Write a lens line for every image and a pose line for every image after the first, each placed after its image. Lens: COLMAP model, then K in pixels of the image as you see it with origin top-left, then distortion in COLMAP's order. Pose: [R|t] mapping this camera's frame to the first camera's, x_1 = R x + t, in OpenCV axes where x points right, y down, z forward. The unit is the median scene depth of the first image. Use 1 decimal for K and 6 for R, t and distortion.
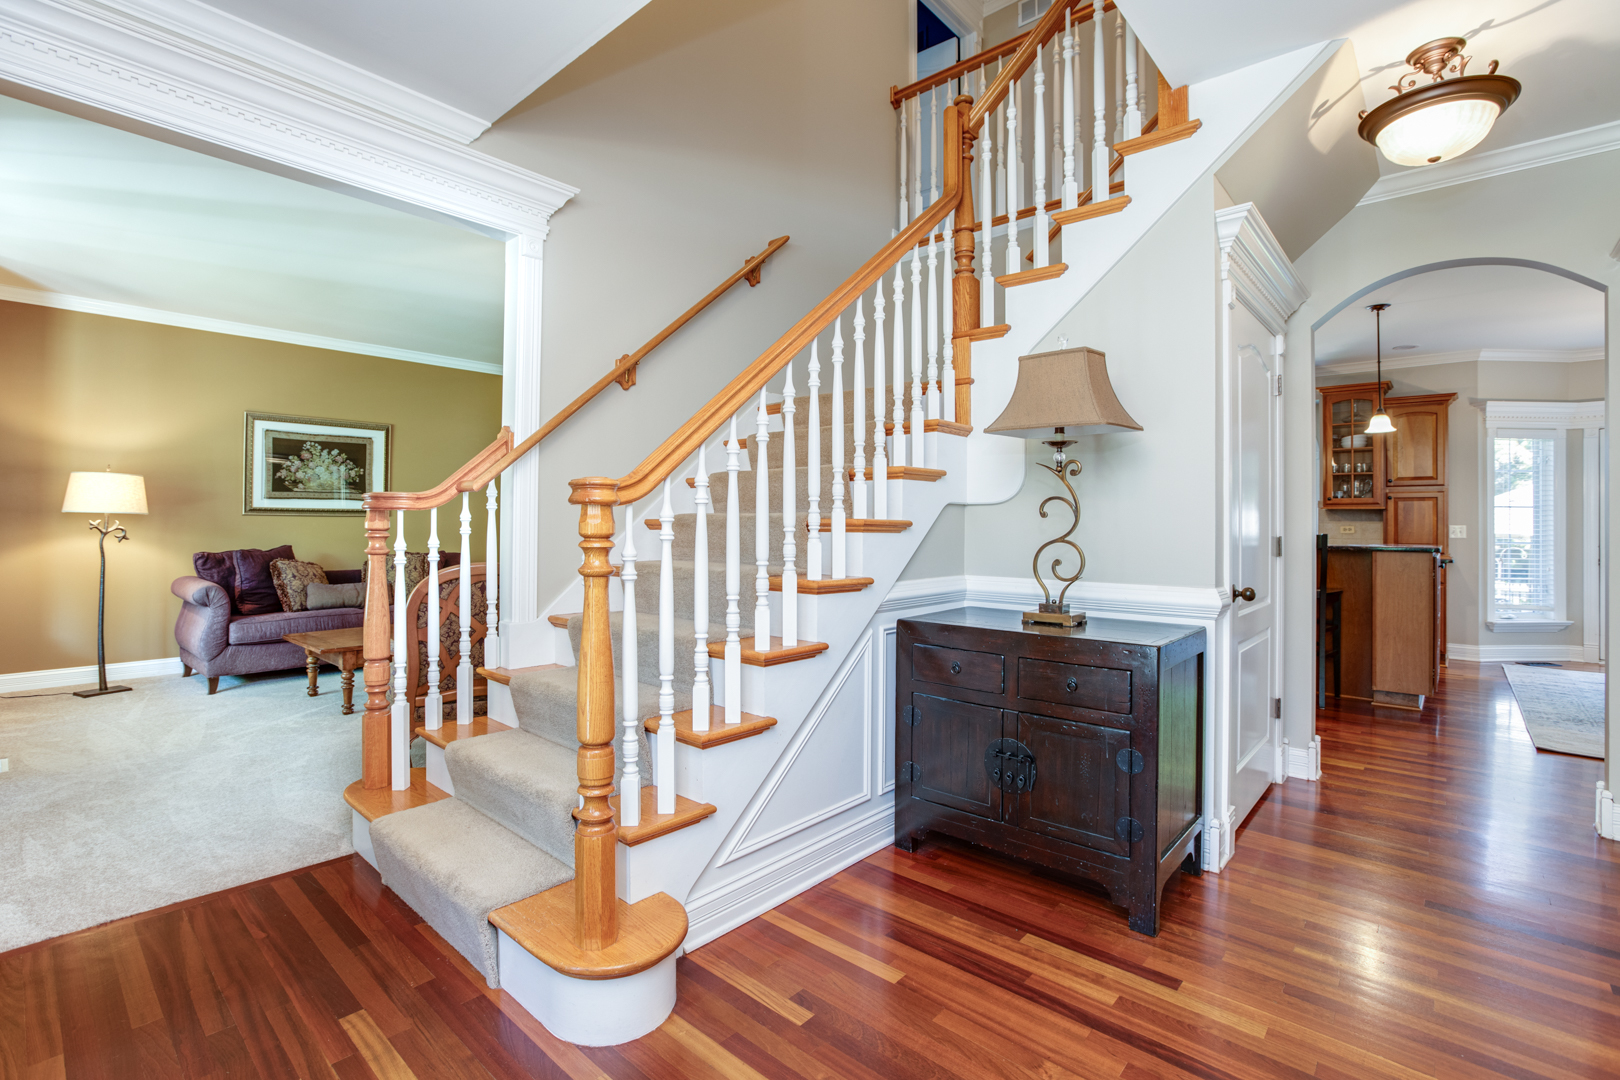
lens RADIAL K [[740.2, 0, 810.4], [0, 740.2, 537.4], [0, 0, 1]] dist [-0.011228, 0.001513]
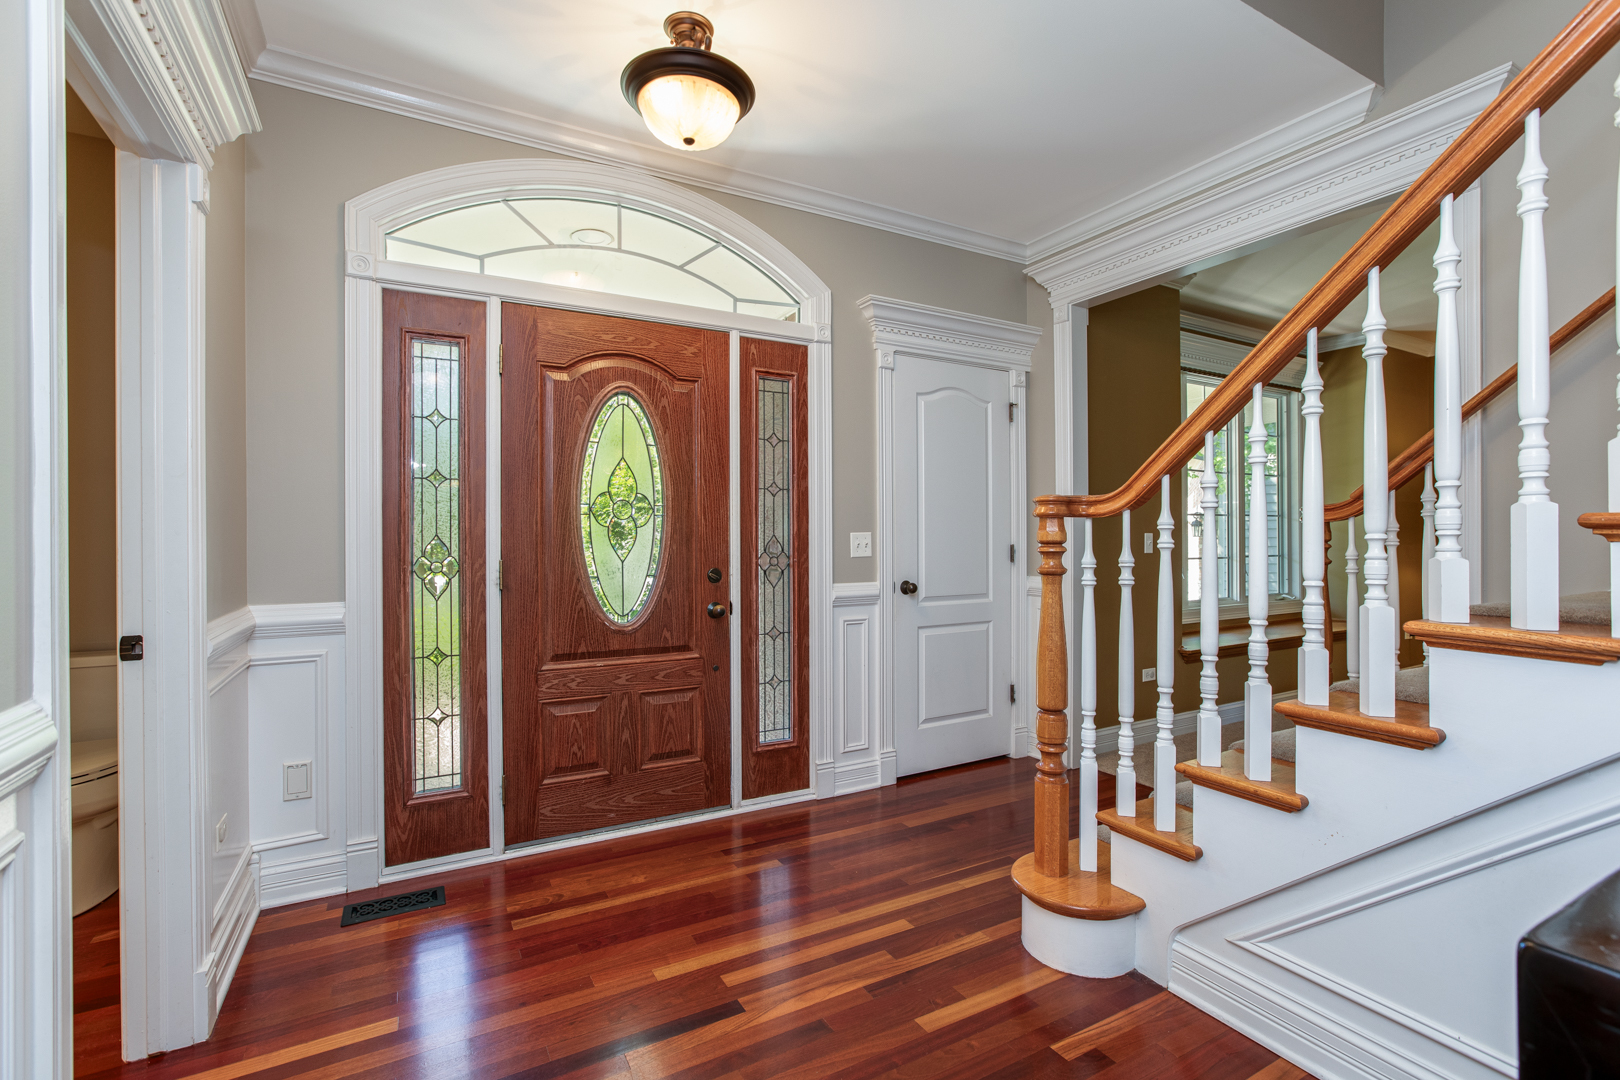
lens RADIAL K [[740.2, 0, 810.9], [0, 740.2, 538.8], [0, 0, 1]] dist [-0.011228, 0.001513]
pose [[-0.328474, 0.003204, -0.944507, 0.999174], [0.002181, 0.999994, 0.002633, -0.011411], [0.944510, -0.001195, -0.328479, 1.012634]]
